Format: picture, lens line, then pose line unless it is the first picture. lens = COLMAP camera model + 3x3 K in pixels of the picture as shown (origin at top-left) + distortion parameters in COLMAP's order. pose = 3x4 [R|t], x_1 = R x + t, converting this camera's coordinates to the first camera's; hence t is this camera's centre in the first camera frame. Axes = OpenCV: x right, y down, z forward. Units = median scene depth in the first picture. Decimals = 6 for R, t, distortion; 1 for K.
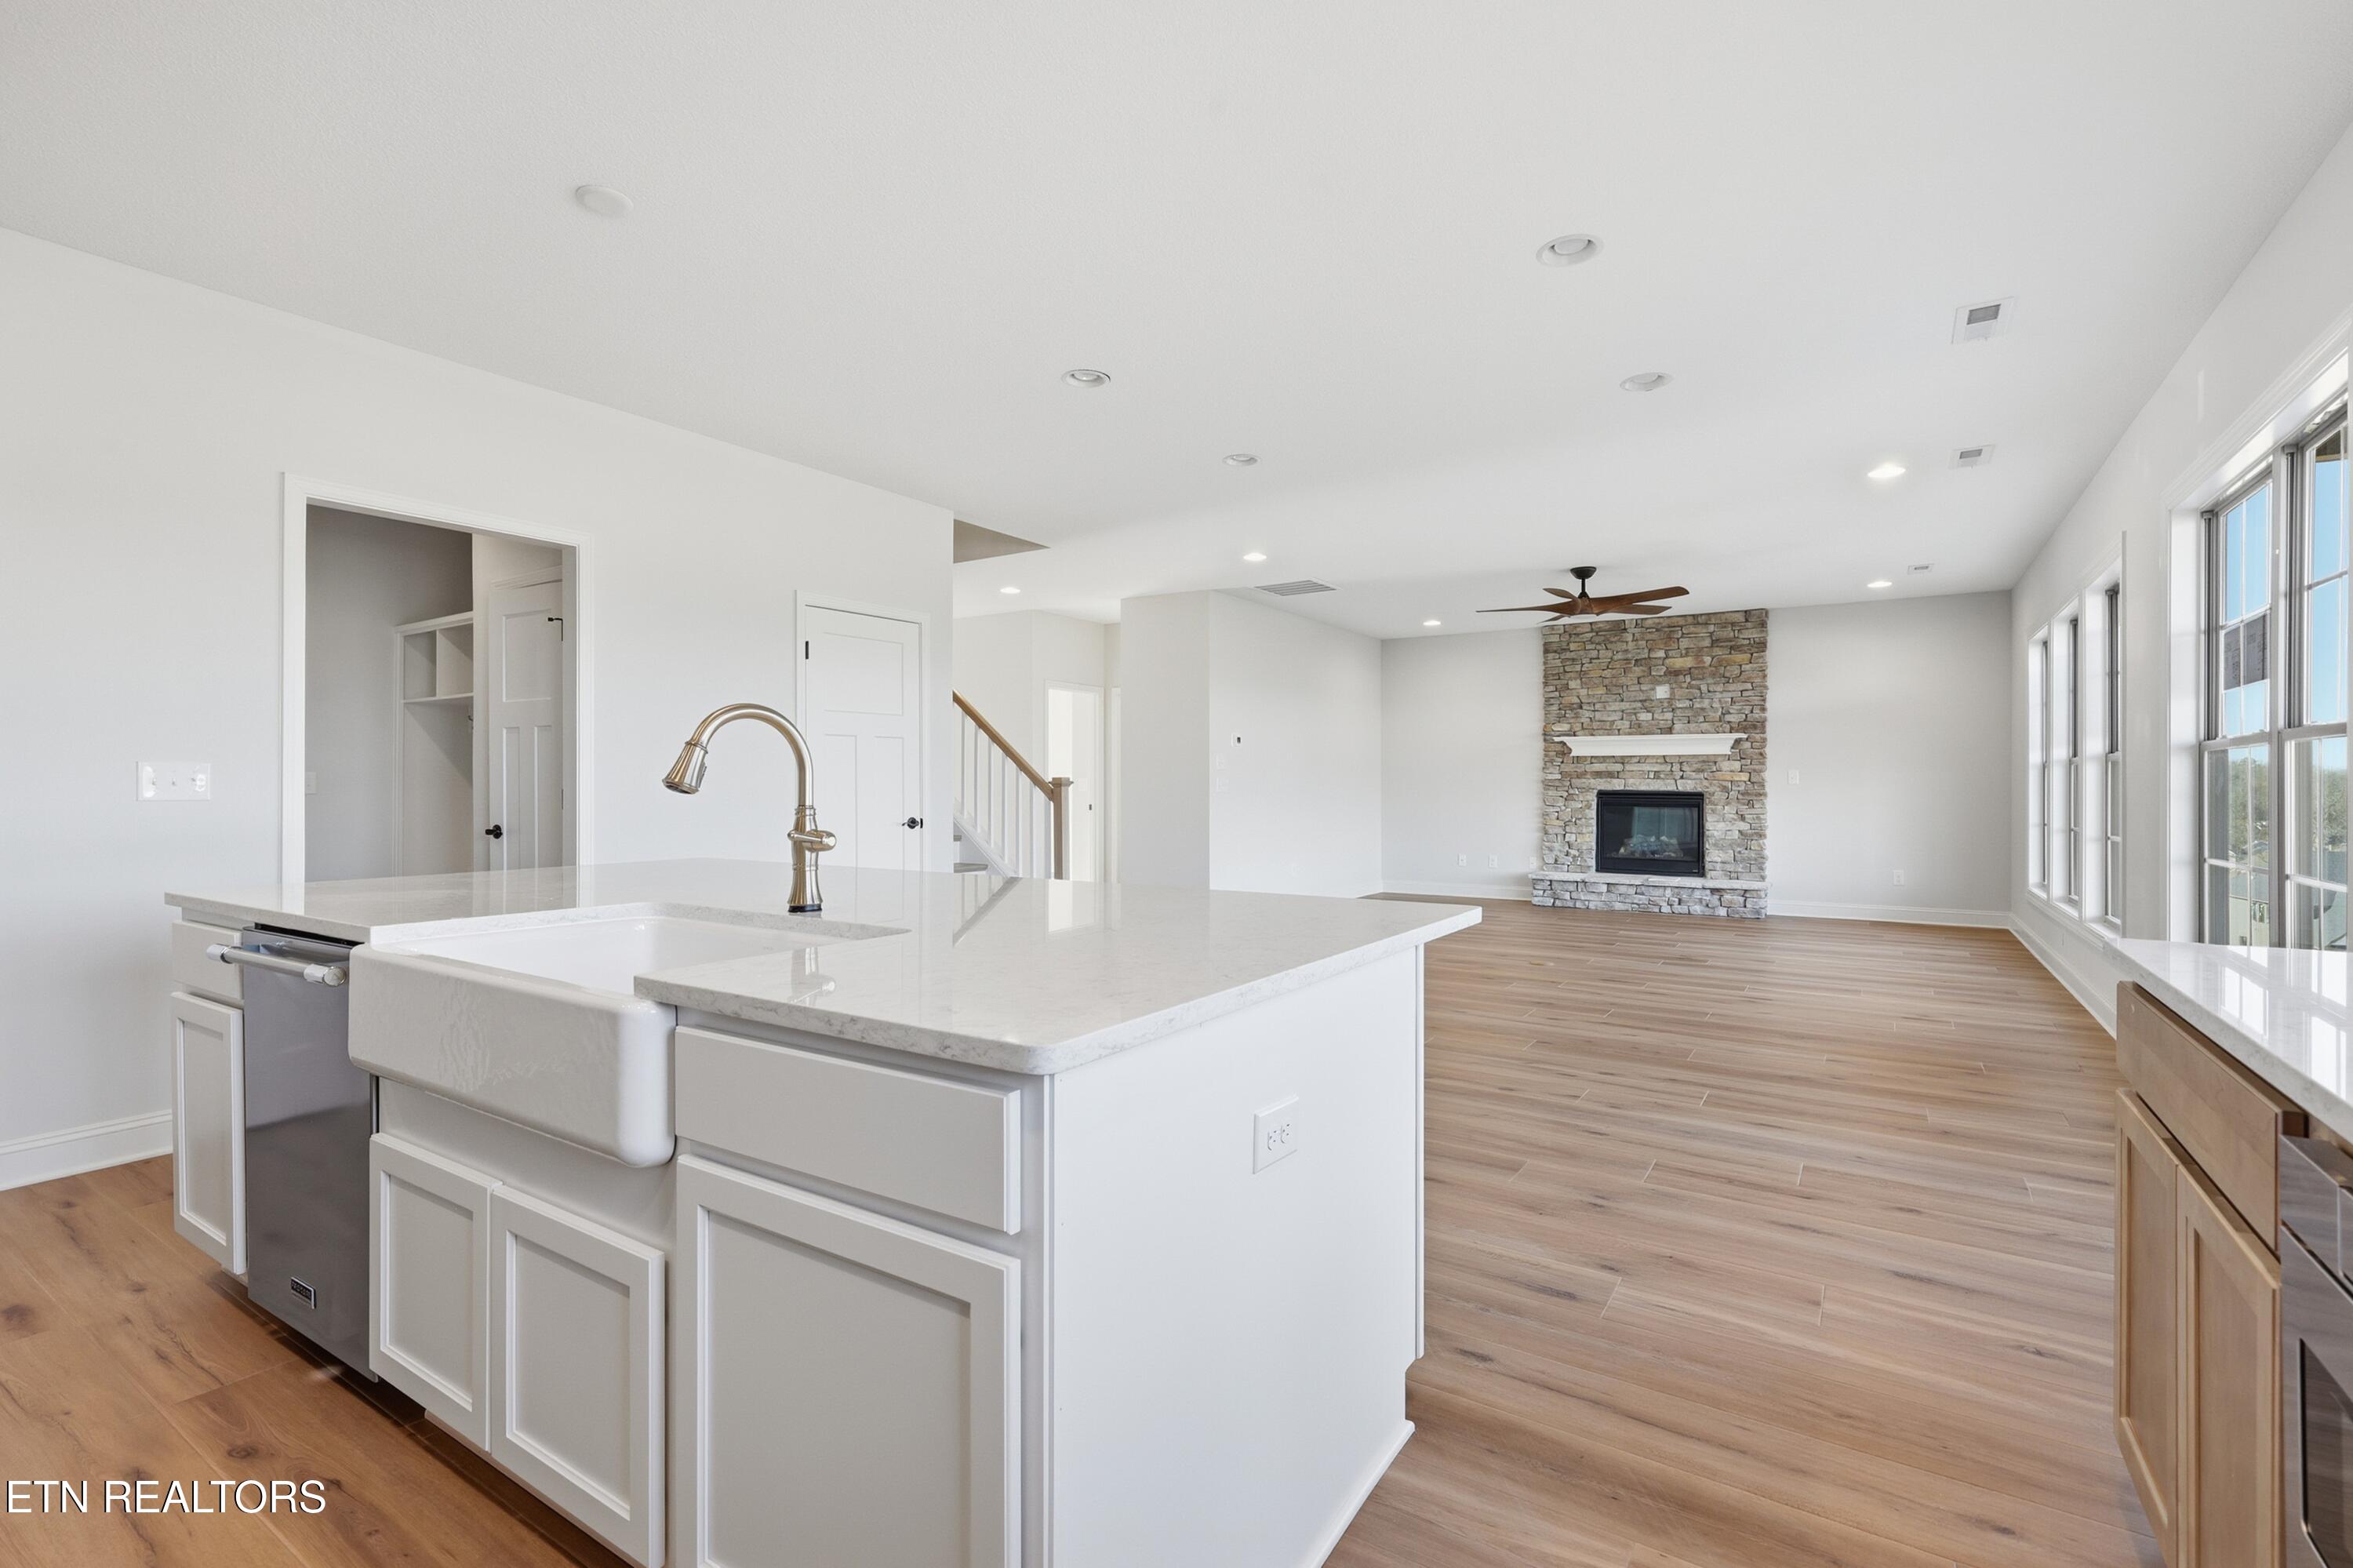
lens RADIAL K [[1050.5, 0, 1175.7], [0, 1050.5, 788.6], [0, 0, 1]] dist [0.002640, 0.000314]
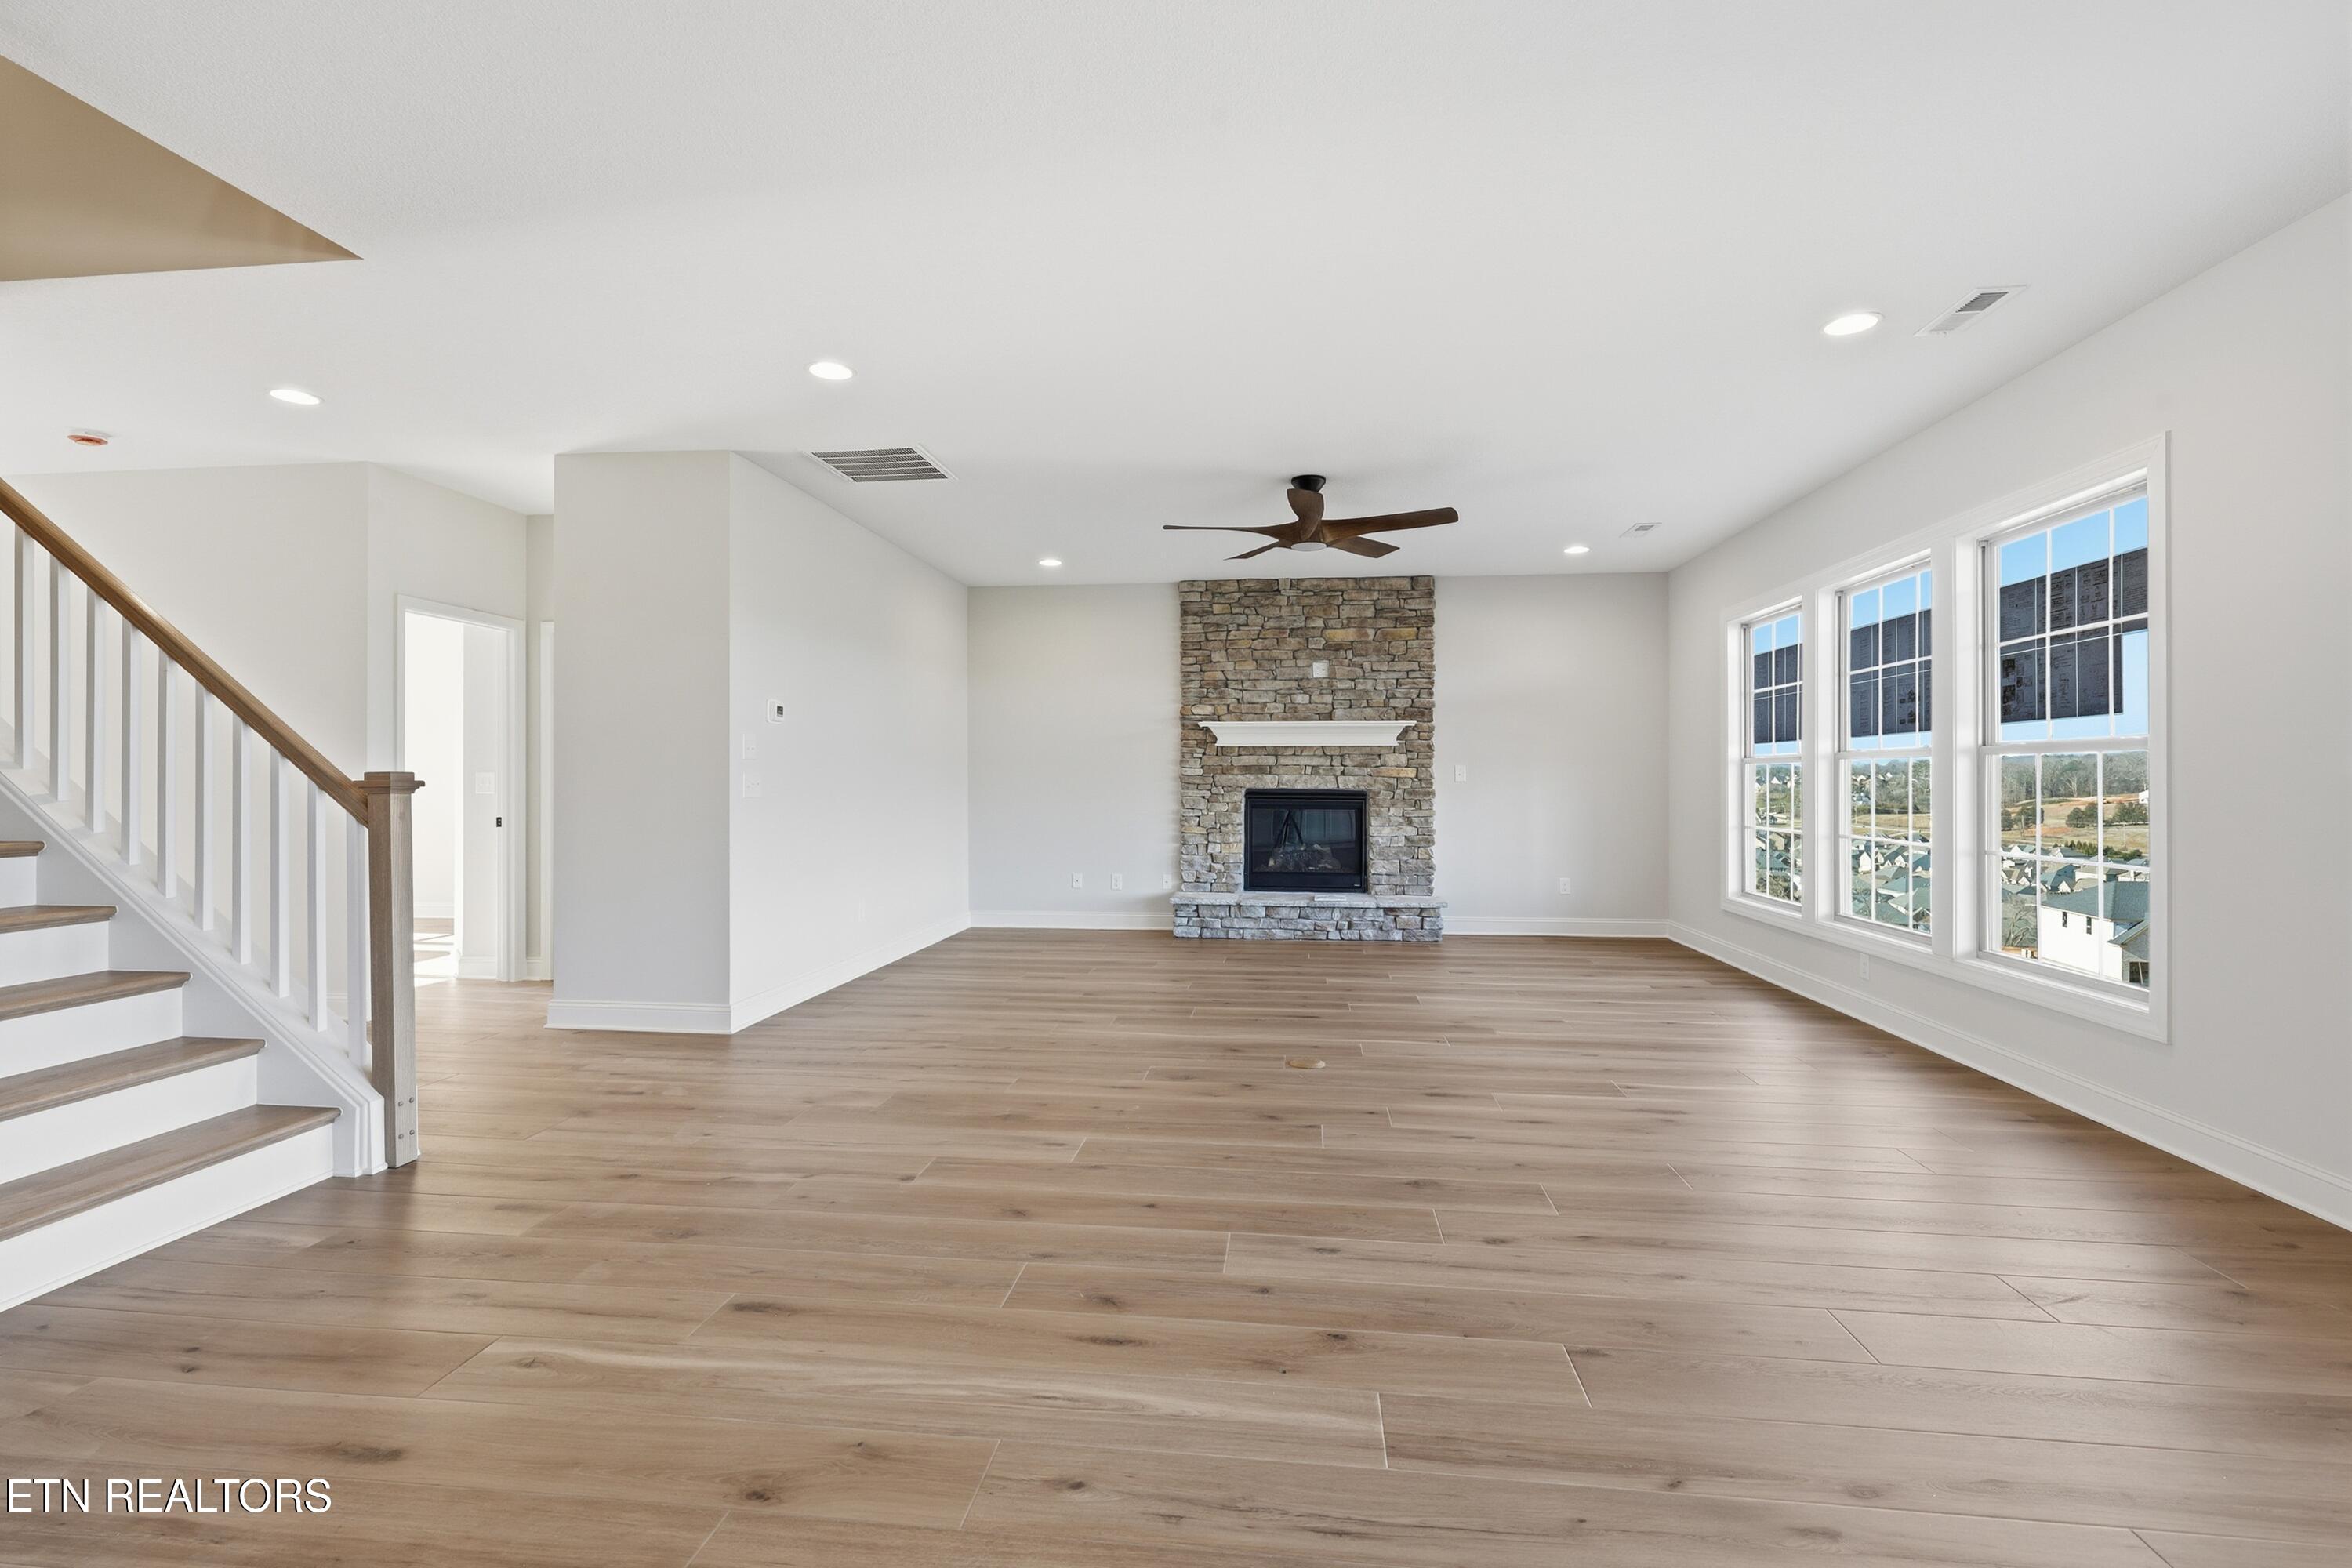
lens RADIAL K [[1050.1, 0, 1180.5], [0, 1050.1, 773.0], [0, 0, 1]] dist [0.002640, 0.000314]
pose [[0.891643, 0.001573, 0.452736, -0.007745], [0.002482, 0.999962, -0.008363, -0.004306], [-0.452732, 0.008580, 0.891605, 0.330340]]
